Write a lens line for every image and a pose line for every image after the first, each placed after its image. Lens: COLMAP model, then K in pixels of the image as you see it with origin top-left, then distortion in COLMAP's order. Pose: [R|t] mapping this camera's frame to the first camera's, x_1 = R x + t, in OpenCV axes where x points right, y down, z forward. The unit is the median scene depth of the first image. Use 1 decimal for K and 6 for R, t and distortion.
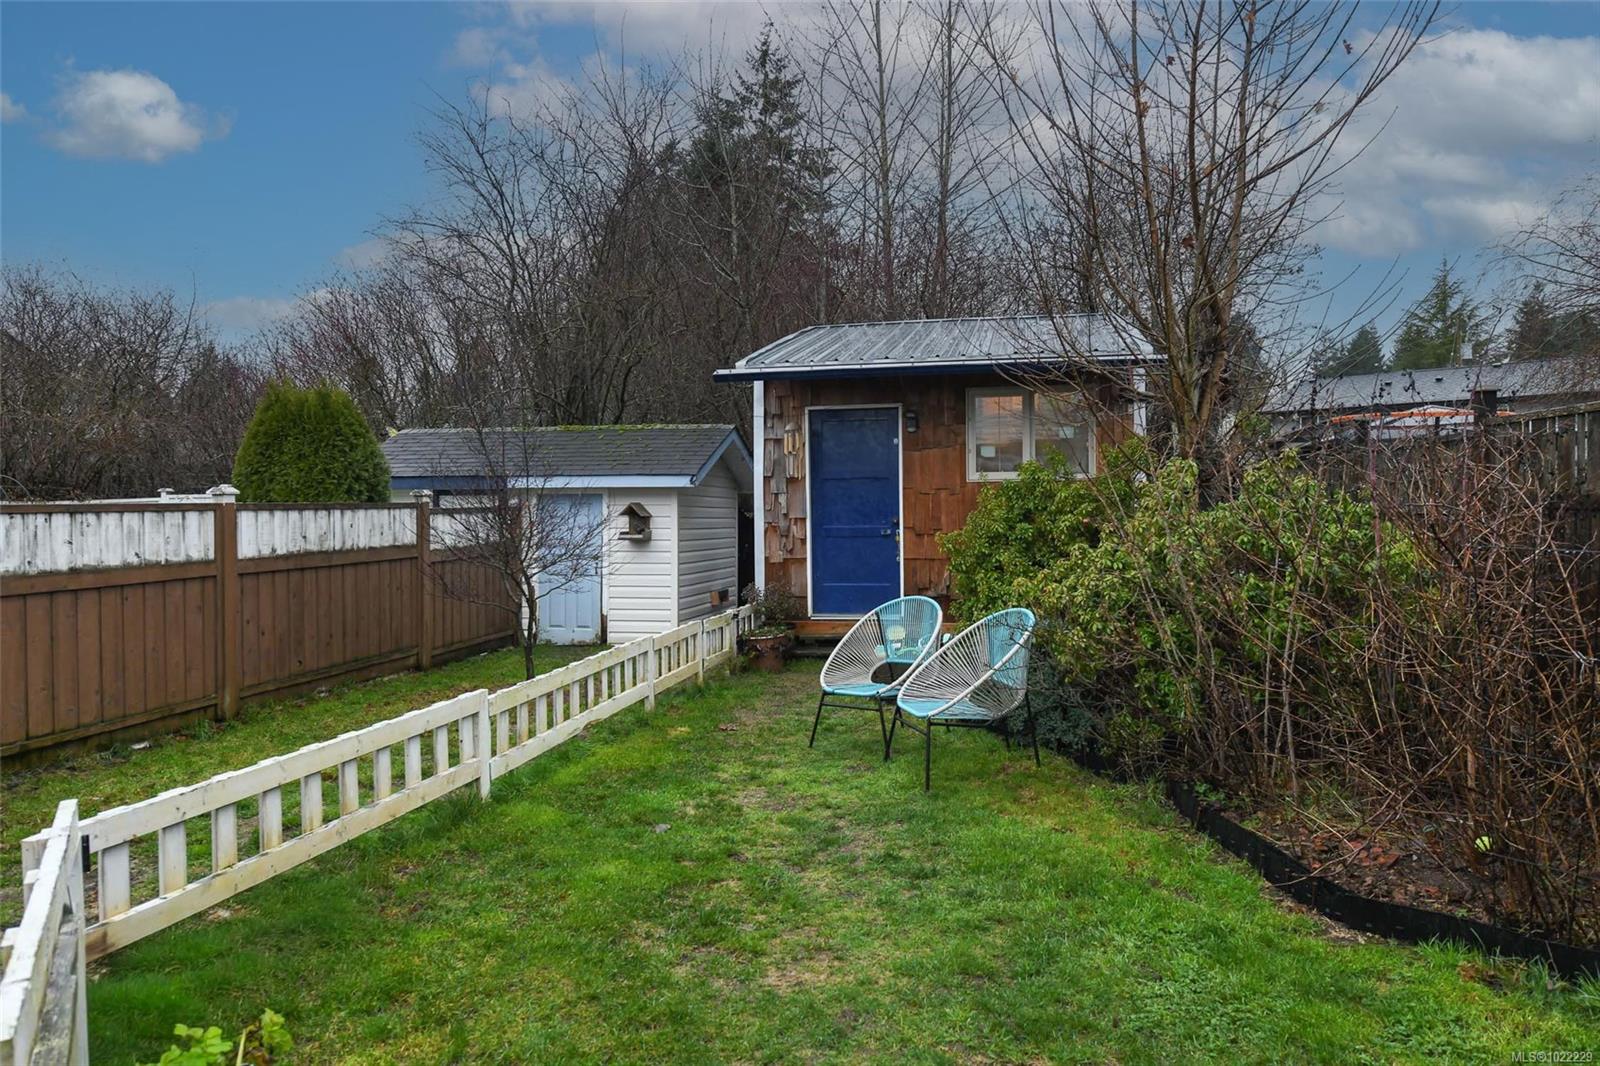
lens RADIAL K [[1072.8, 0, 800.0], [0, 1072.8, 533.0], [0, 0, 1]] dist [-0.000729, -0.001909]
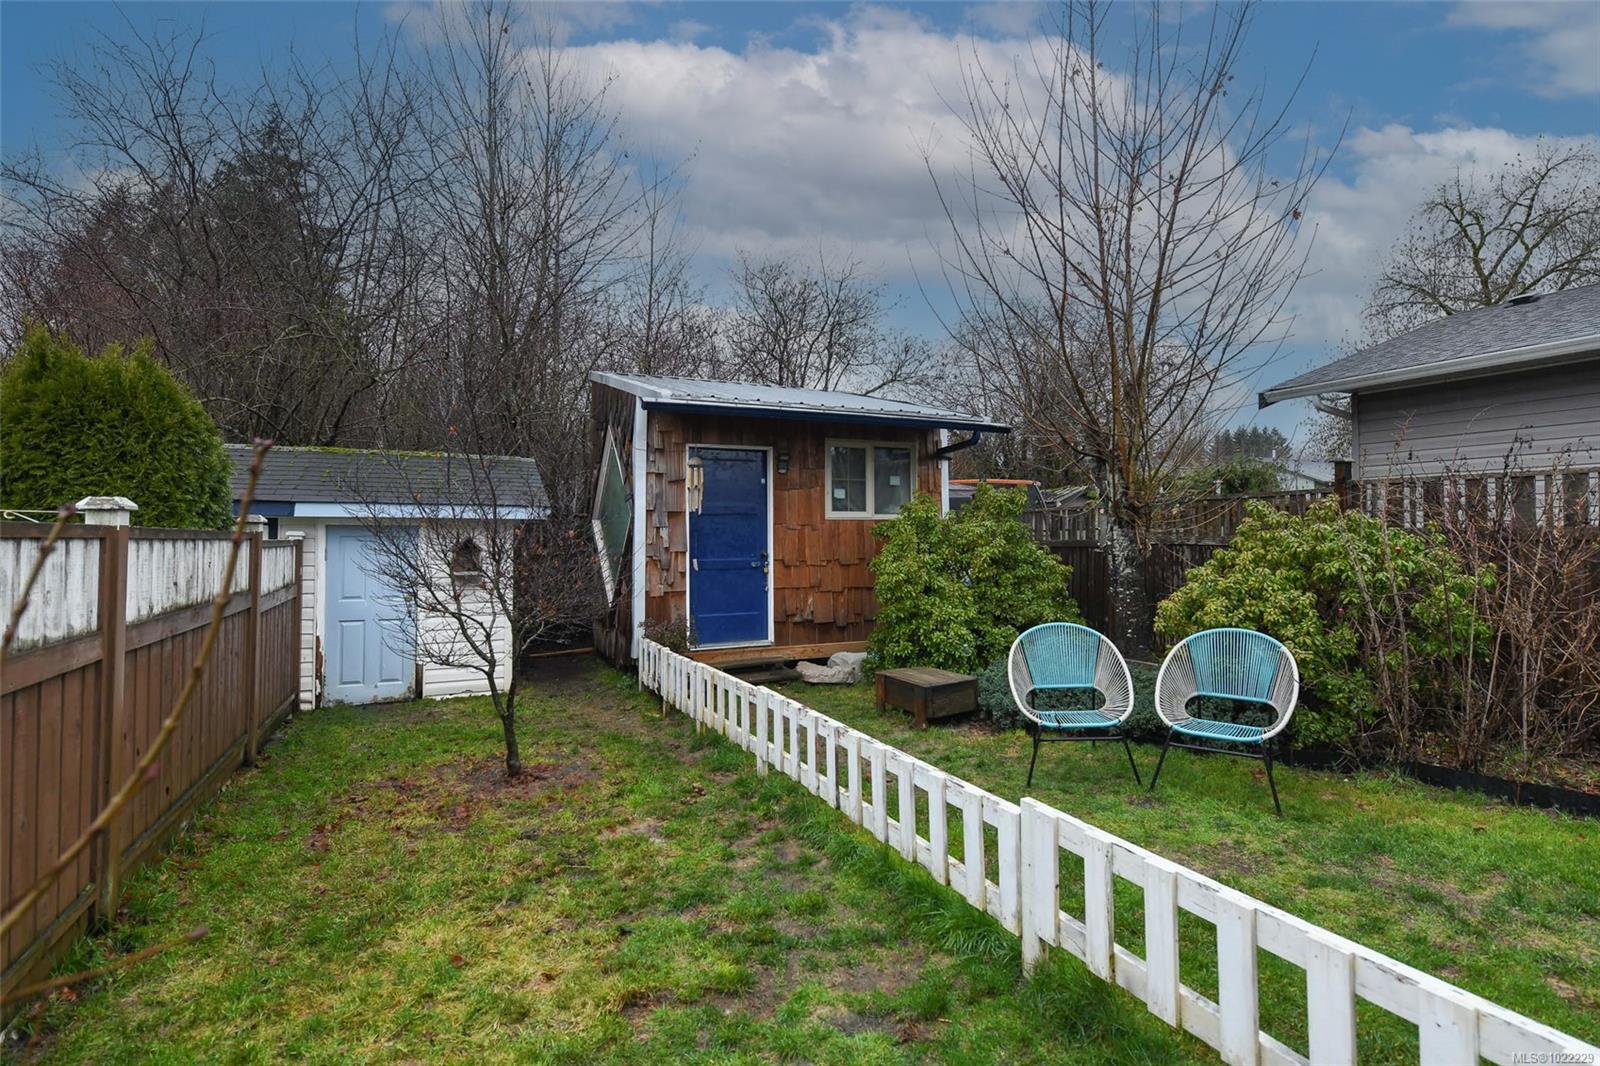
lens RADIAL K [[785.1, 0, 800.0], [0, 785.1, 533.0], [0, 0, 1]] dist [-0.000020, 0.000293]
pose [[0.804248, 0.009340, 0.594220, -0.359015], [0.014849, 0.999248, -0.035804, -0.003351], [-0.594108, 0.037619, 0.803505, 0.340212]]
